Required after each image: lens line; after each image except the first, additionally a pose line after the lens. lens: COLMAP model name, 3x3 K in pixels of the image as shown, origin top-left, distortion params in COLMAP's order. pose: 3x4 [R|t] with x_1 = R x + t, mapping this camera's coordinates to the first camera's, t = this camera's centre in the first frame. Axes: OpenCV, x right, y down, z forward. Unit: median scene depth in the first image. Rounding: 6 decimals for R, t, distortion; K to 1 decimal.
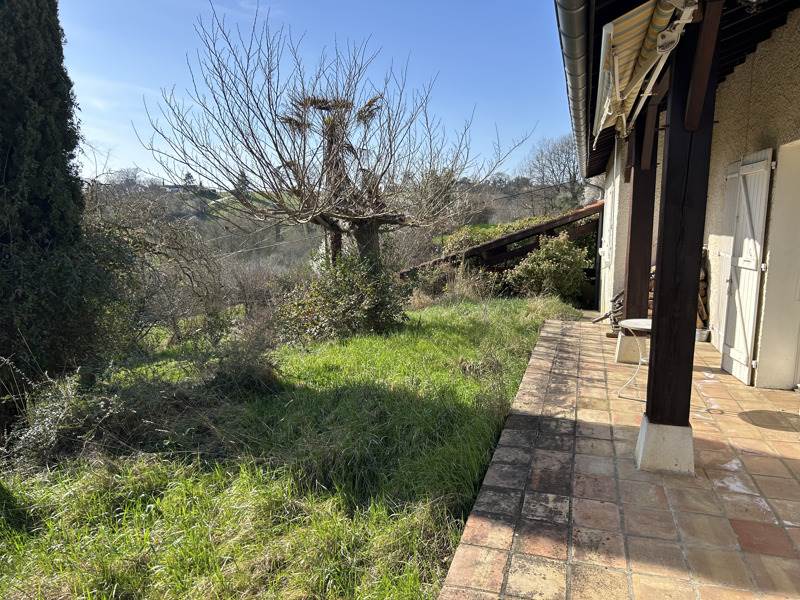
lens RADIAL K [[611.3, 0, 400.0], [0, 611.3, 300.0], [0, 0, 1]] dist [0.065882, -0.074777]
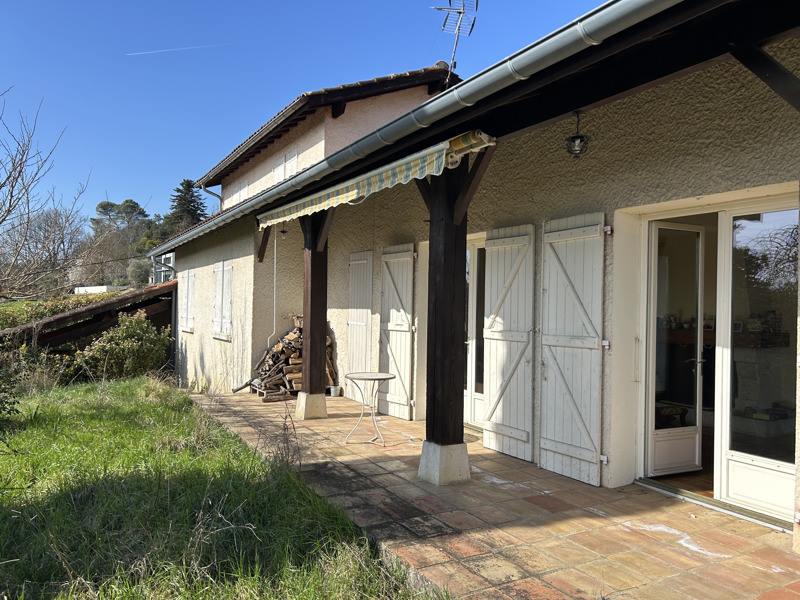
lens RADIAL K [[604.2, 0, 400.0], [0, 604.2, 300.0], [0, 0, 1]] dist [0.063434, -0.071590]
pose [[0.688930, 0.015375, 0.724665, -0.276433], [0.083622, 0.991413, -0.100533, 0.009666], [-0.719988, 0.129858, 0.681729, 0.083950]]
